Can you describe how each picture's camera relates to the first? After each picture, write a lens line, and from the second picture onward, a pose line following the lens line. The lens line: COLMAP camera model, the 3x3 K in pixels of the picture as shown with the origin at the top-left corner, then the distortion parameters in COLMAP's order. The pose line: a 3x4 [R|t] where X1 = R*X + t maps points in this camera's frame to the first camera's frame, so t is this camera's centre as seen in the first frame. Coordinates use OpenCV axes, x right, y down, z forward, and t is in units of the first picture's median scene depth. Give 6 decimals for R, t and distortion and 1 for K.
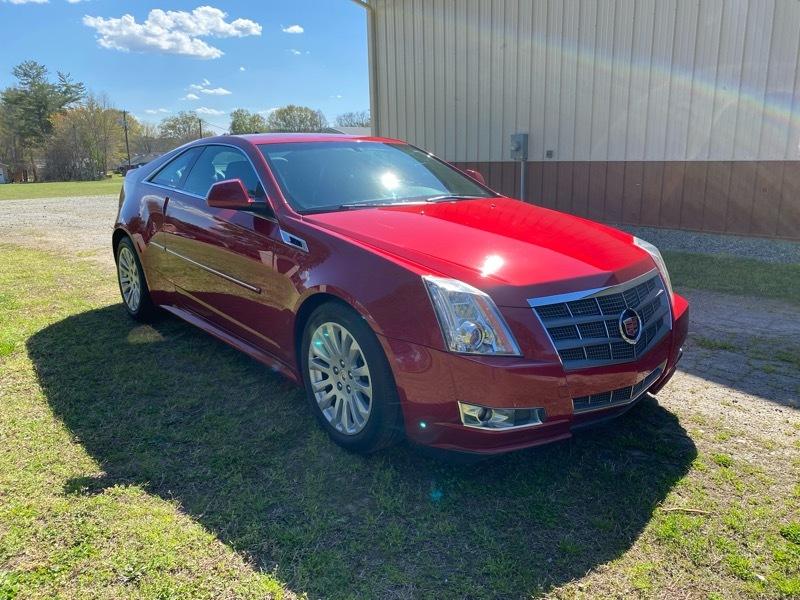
lens RADIAL K [[611.9, 0, 403.0], [0, 611.9, 306.3], [0, 0, 1]] dist [0.023465, -0.019703]
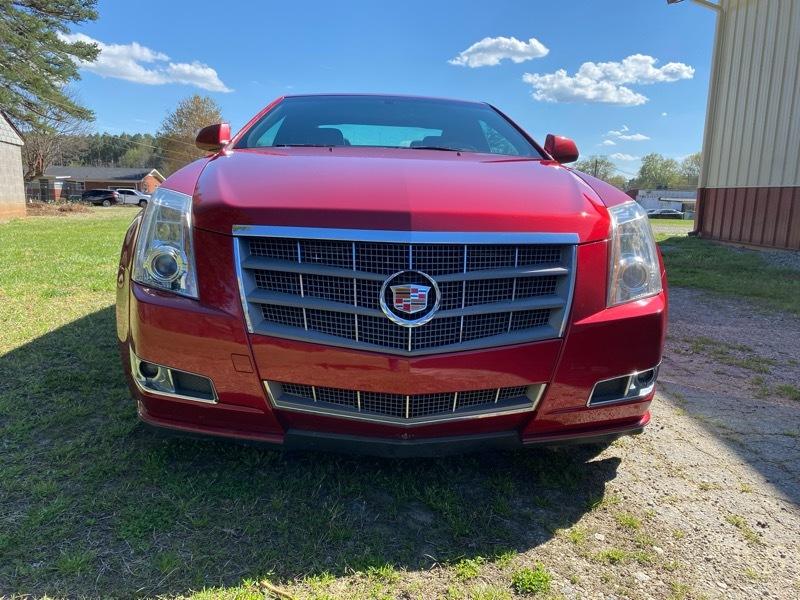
lens RADIAL K [[611.9, 0, 397.8], [0, 611.9, 303.2], [0, 0, 1]] dist [0.023465, -0.019703]
pose [[0.804493, 0.145395, -0.575891, 0.623770], [-0.187097, 0.982250, -0.013378, 0.041416], [0.563724, 0.118510, 0.817417, 0.431244]]
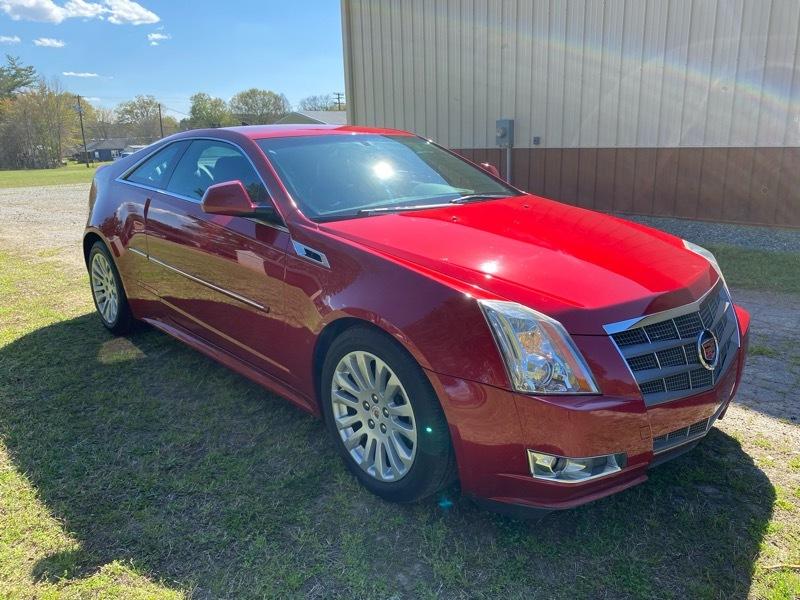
lens RADIAL K [[611.9, 0, 403.7], [0, 611.9, 305.5], [0, 0, 1]] dist [0.023465, -0.019703]
pose [[0.998387, -0.021265, 0.052646, -0.093614], [0.020048, 0.999522, 0.023542, -0.051836], [-0.053121, -0.022448, 0.998336, 0.131340]]
